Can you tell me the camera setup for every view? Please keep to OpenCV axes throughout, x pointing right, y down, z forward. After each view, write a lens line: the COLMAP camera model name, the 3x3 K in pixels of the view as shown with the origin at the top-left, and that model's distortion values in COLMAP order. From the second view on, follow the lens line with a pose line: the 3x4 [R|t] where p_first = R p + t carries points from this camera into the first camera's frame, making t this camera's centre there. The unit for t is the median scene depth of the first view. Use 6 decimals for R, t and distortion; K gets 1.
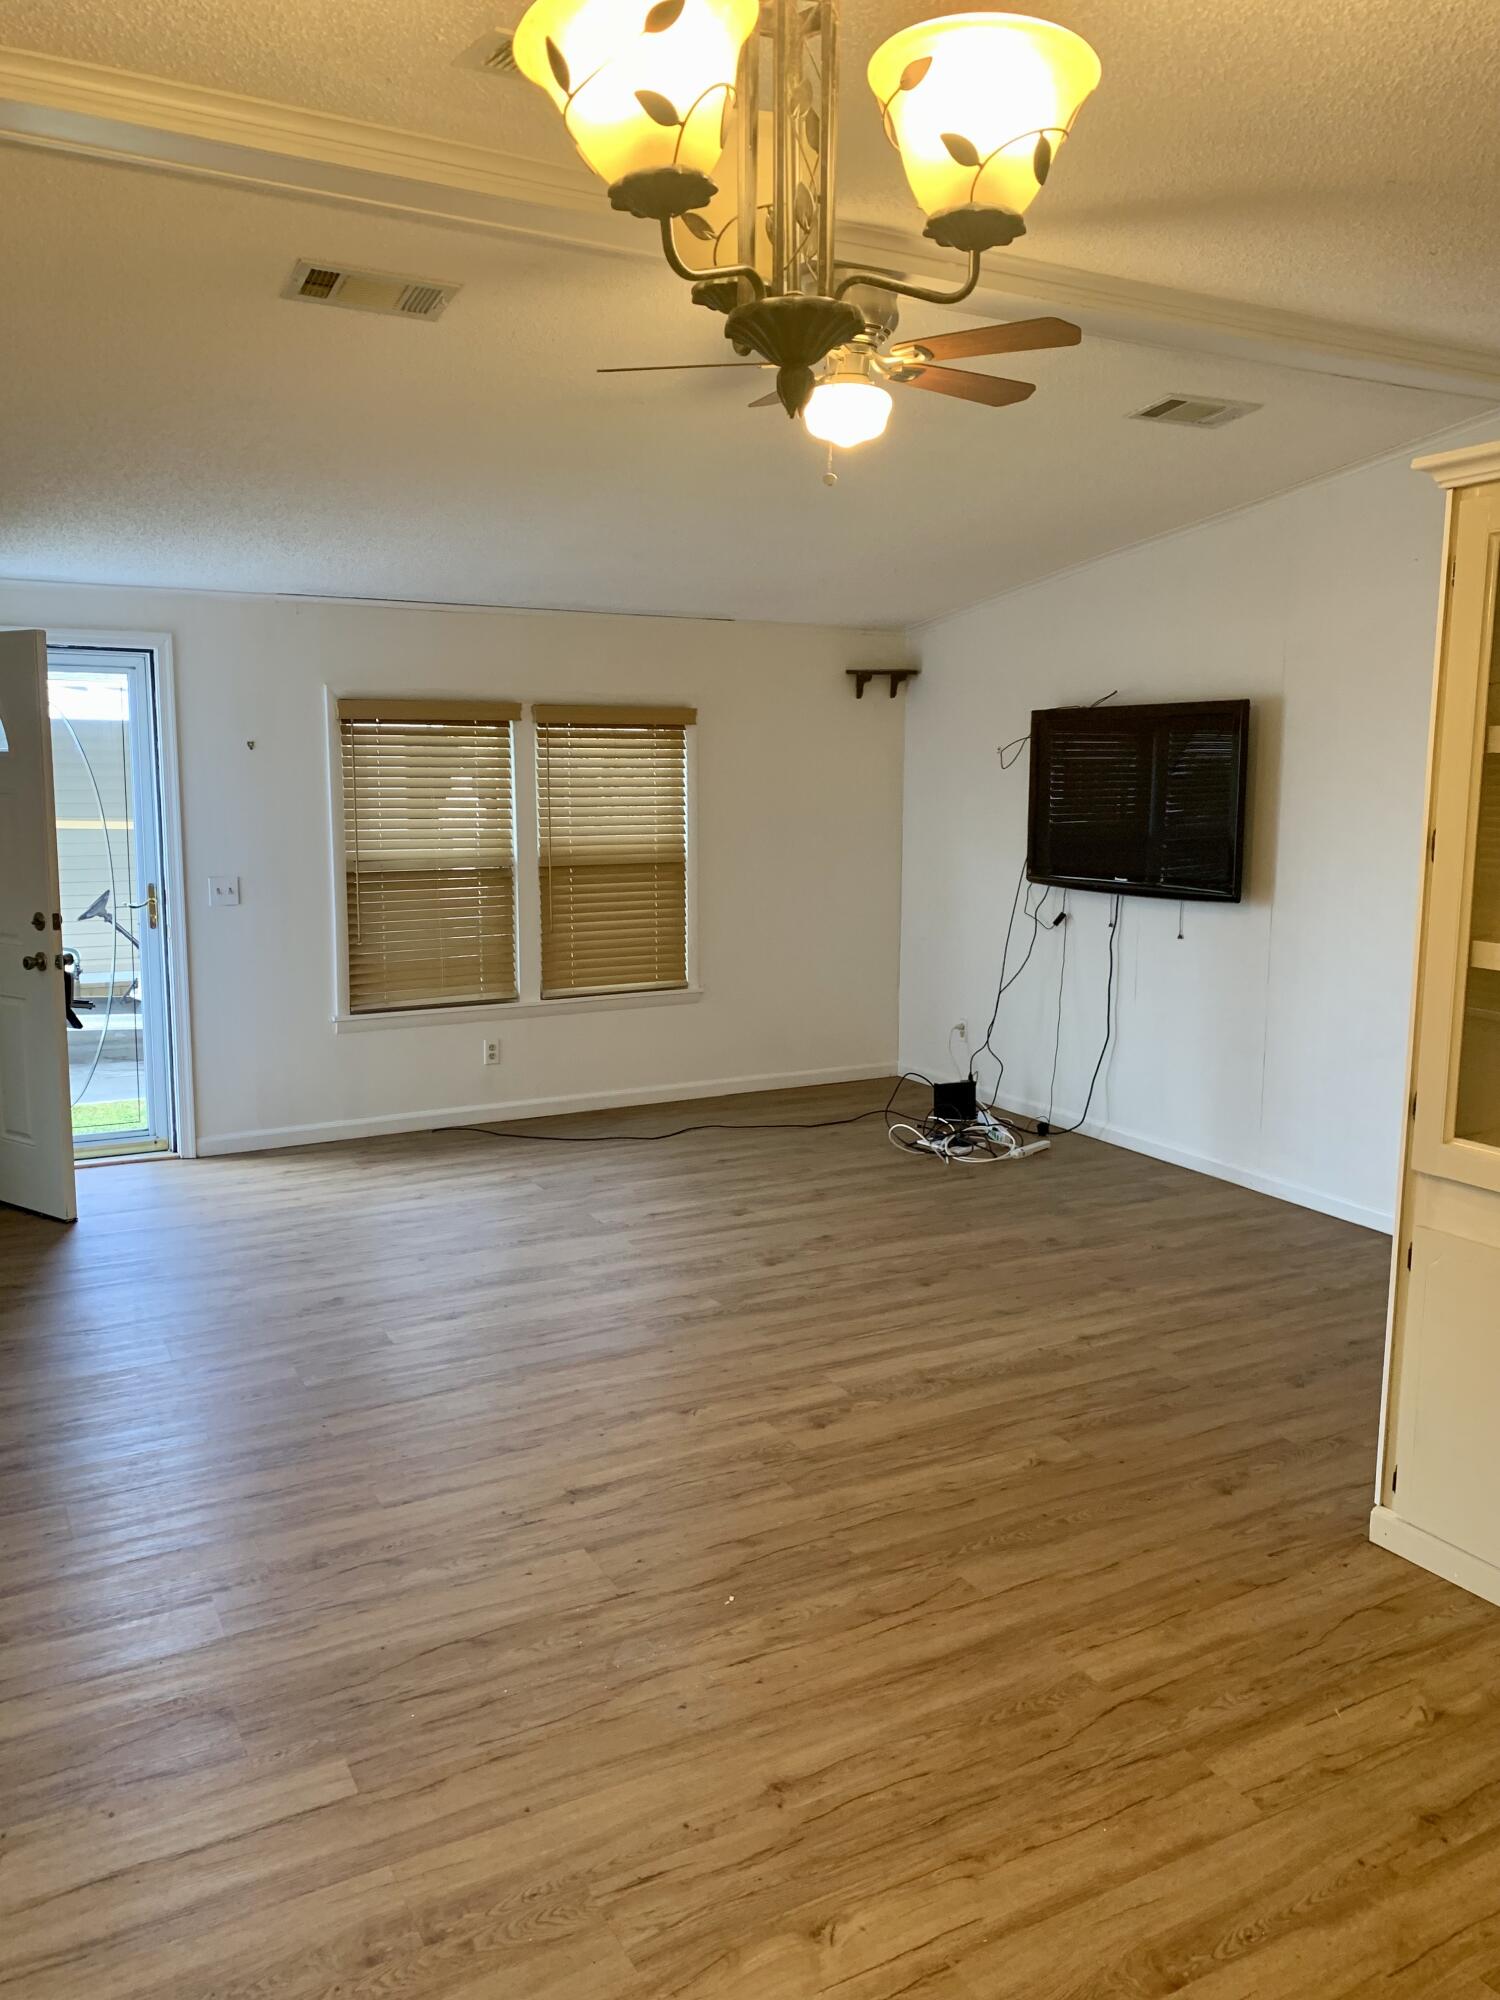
lens RADIAL K [[1533.0, 0, 750.0], [0, 1533.0, 1000.0], [0, 0, 1]] dist [0.031409, -0.040207]
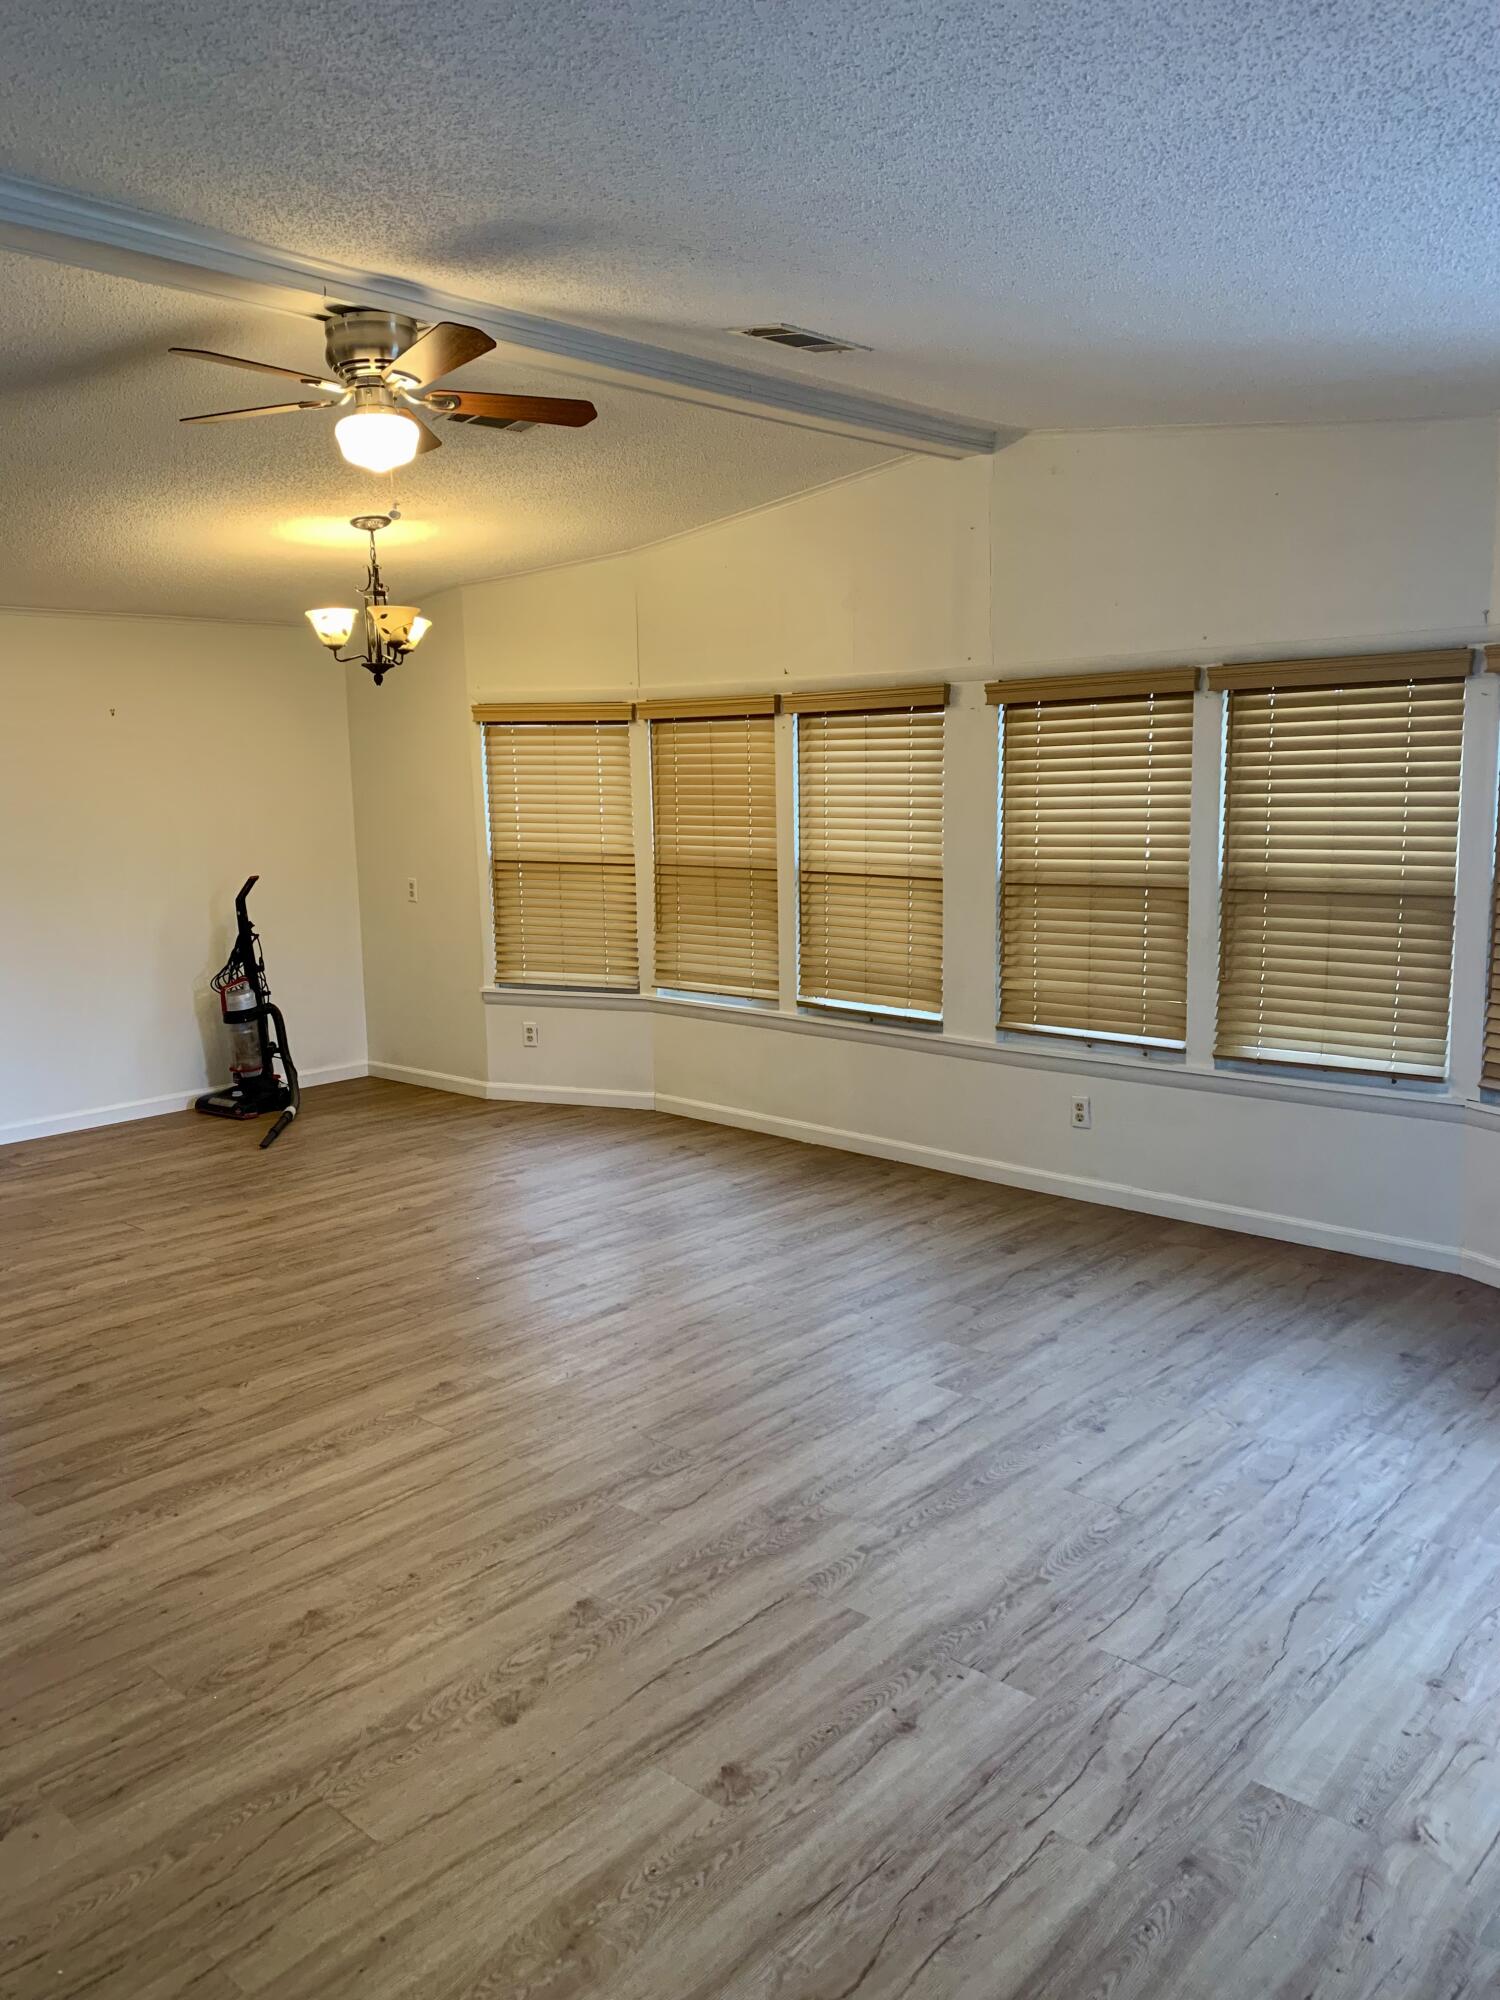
lens RADIAL K [[1533.0, 0, 750.0], [0, 1533.0, 1000.0], [0, 0, 1]] dist [0.031409, -0.040207]
pose [[-0.947210, 0.063677, -0.314227, 0.160394], [-0.031962, 0.956443, 0.290165, -0.286163], [0.319017, 0.284891, -0.903917, 1.932237]]
